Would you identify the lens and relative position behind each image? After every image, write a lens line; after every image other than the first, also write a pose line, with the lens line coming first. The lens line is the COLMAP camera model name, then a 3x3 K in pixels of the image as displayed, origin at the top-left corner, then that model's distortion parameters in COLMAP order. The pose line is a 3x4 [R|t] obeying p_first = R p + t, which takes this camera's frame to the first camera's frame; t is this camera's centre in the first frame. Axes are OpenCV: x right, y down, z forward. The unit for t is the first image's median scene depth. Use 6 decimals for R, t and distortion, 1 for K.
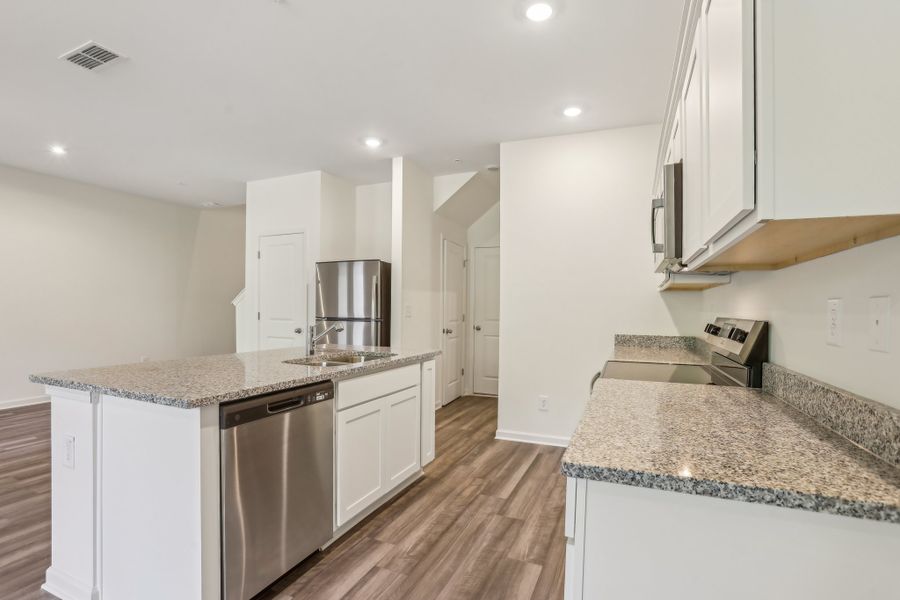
lens RADIAL K [[419.5, 0, 450.4], [0, 419.5, 305.3], [0, 0, 1]] dist [-0.045001, 0.004328]
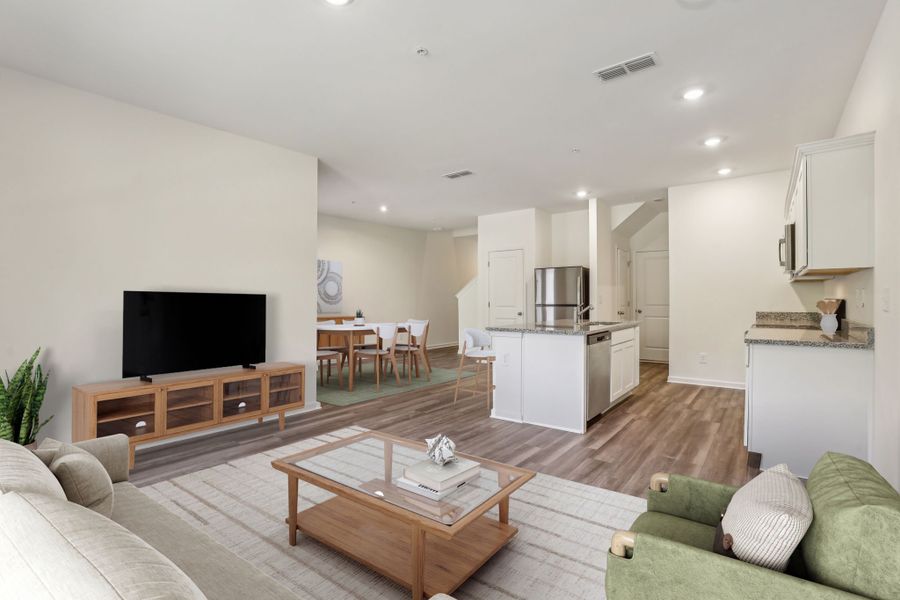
lens RADIAL K [[419.5, 0, 440.4], [0, 419.5, 299.9], [0, 0, 1]] dist [-0.045001, 0.004328]
pose [[0.964537, -0.018829, -0.263276, -0.297265], [0.021206, 0.999756, 0.006190, -0.005753], [0.263095, -0.011554, 0.964701, -0.684719]]
